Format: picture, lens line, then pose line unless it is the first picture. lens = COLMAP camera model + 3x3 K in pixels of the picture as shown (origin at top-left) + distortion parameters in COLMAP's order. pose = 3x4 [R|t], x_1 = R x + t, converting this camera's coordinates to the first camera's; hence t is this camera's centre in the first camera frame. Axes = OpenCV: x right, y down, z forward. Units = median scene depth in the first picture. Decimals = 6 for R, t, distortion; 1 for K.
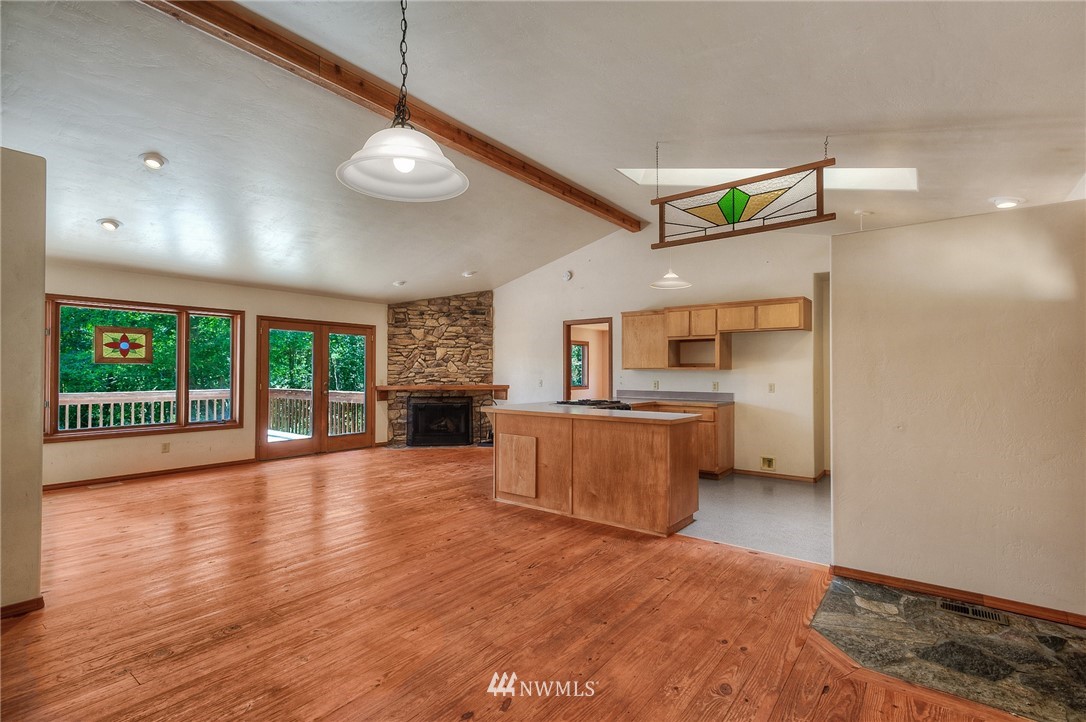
lens RADIAL K [[501.6, 0, 545.5], [0, 501.6, 367.9], [0, 0, 1]] dist [0.012278, -0.000167]
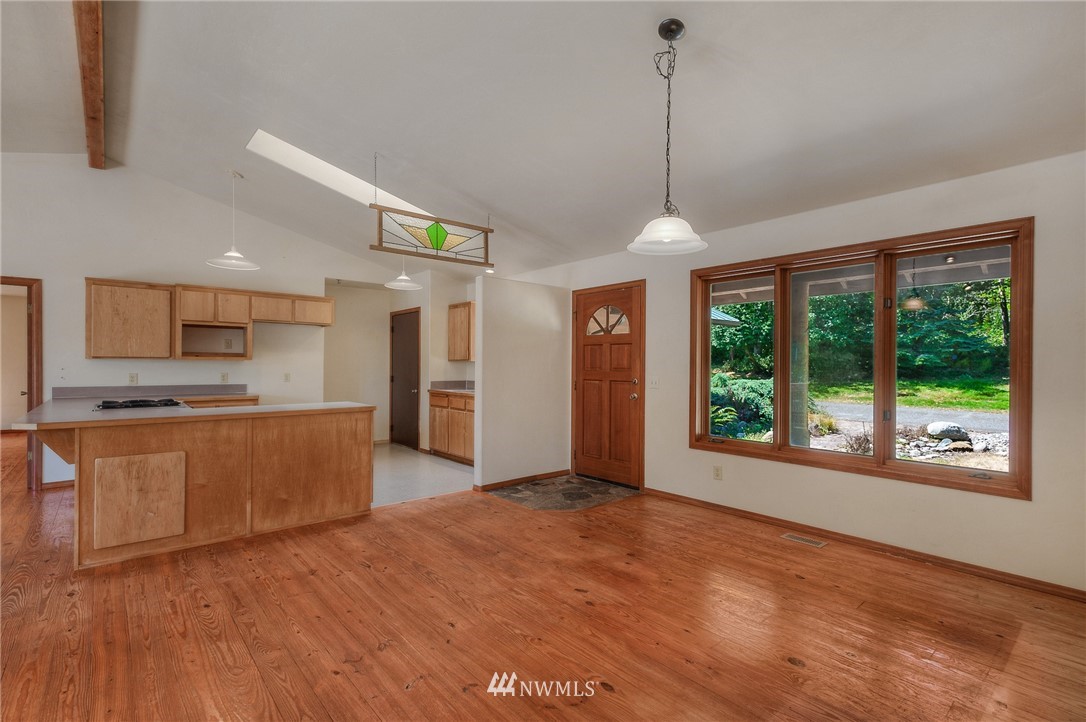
lens RADIAL K [[509.7, 0, 539.4], [0, 509.7, 361.4], [0, 0, 1]] dist [0.012706, -0.000056]
pose [[0.214762, 0.001161, 0.976666, -0.520482], [-0.011626, 0.999931, 0.001368, -0.000354], [-0.976597, -0.011649, 0.214760, 0.268901]]
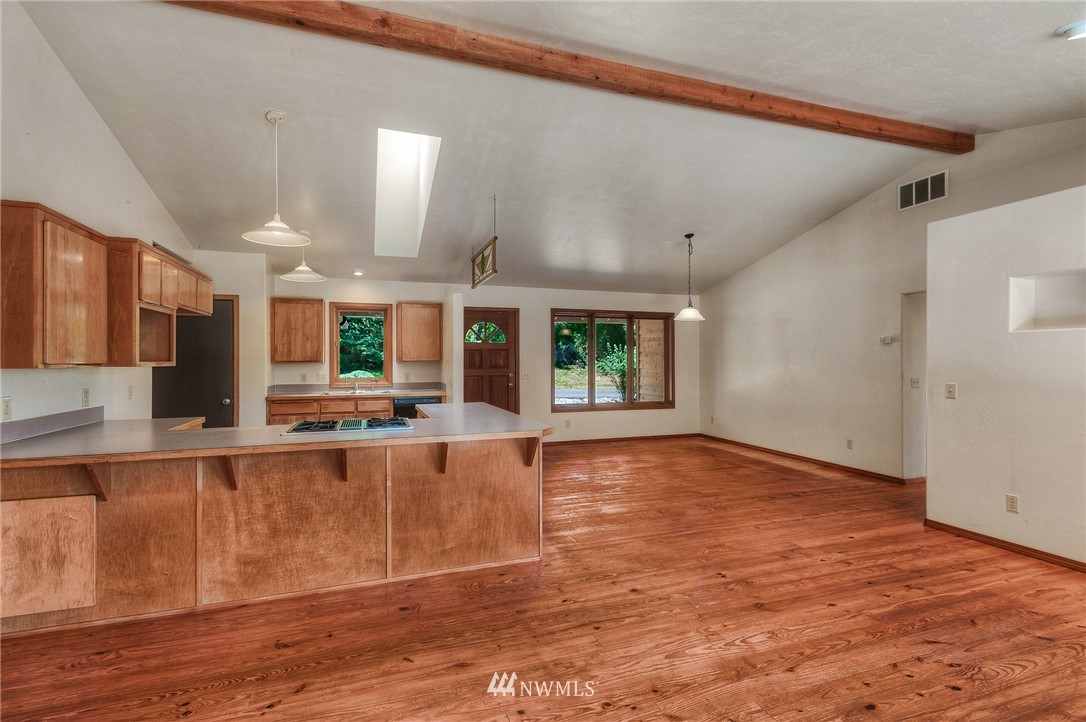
lens RADIAL K [[509.7, 0, 539.4], [0, 509.7, 361.4], [0, 0, 1]] dist [0.012706, -0.000056]
pose [[-0.822955, -0.002866, 0.568099, -0.427676], [-0.005050, 0.999985, -0.002272, 0.000706], [-0.568084, -0.004739, -0.822957, 1.359318]]
